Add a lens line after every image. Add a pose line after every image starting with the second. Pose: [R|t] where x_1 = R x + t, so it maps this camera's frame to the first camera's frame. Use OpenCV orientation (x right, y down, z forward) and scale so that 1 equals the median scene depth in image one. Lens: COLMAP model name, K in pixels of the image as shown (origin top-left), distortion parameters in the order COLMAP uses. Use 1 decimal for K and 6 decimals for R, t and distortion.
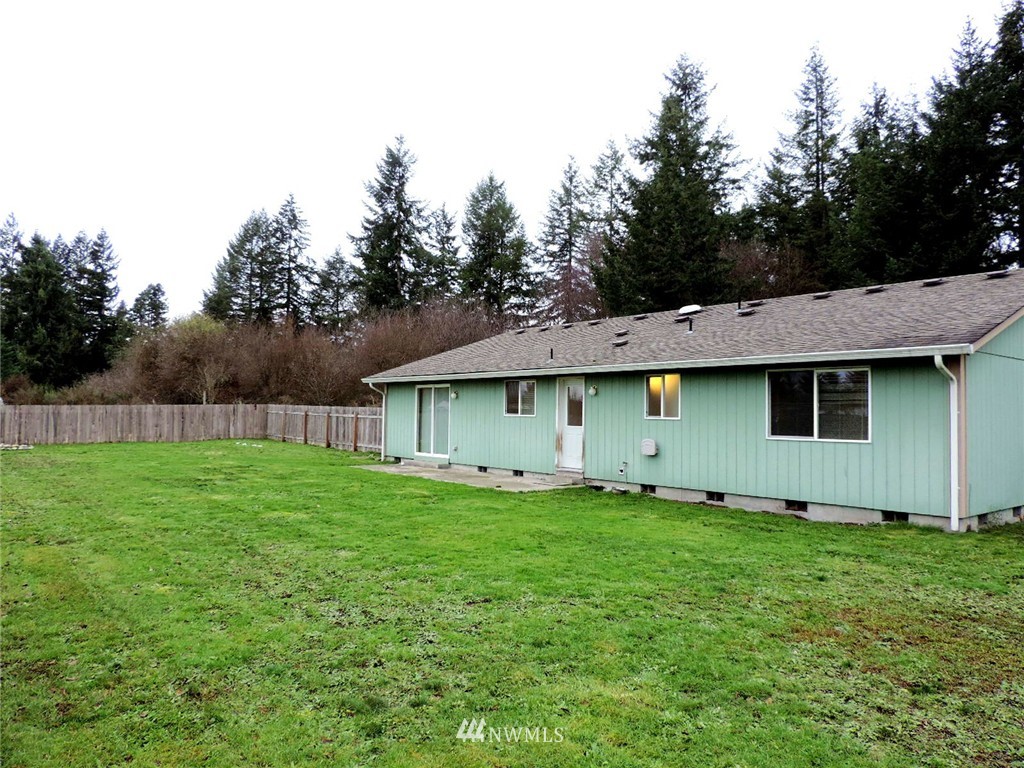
lens RADIAL K [[706.1, 0, 512.0], [0, 706.1, 384.0], [0, 0, 1]] dist [-0.000090, 0.000246]
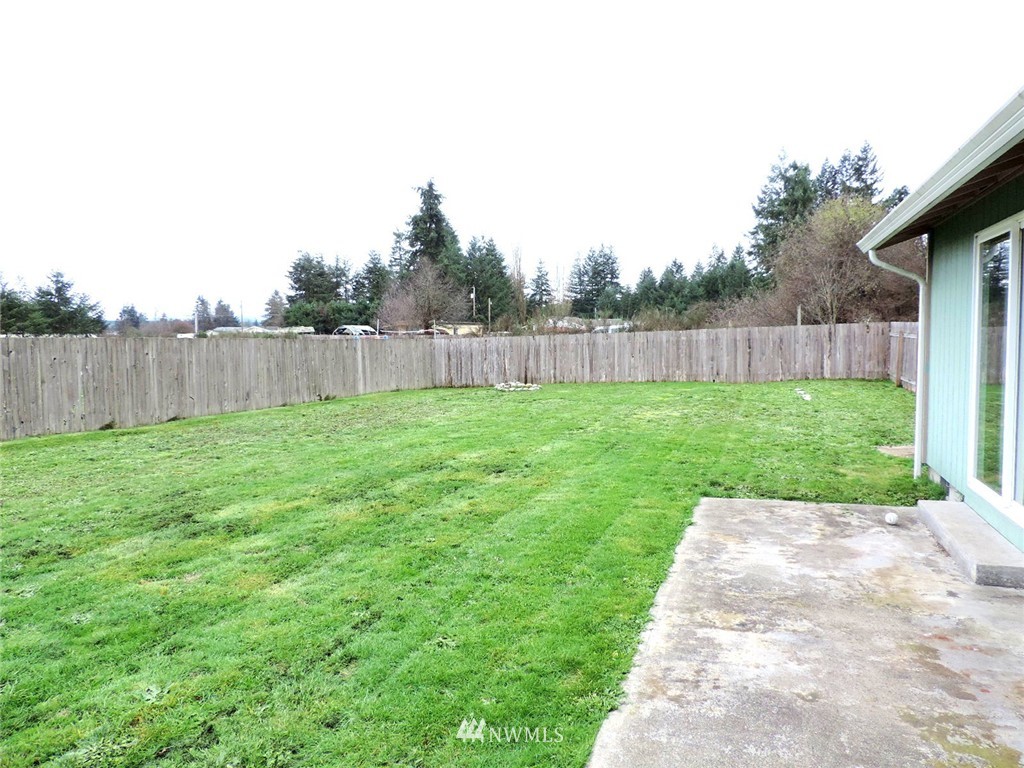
lens RADIAL K [[706.1, 0, 512.0], [0, 706.1, 384.0], [0, 0, 1]] dist [-0.000090, 0.000246]
pose [[0.507785, 0.034640, -0.860787, -0.001682], [0.059192, 0.995427, 0.074975, 0.019052], [0.859448, -0.089023, 0.503413, 0.462915]]
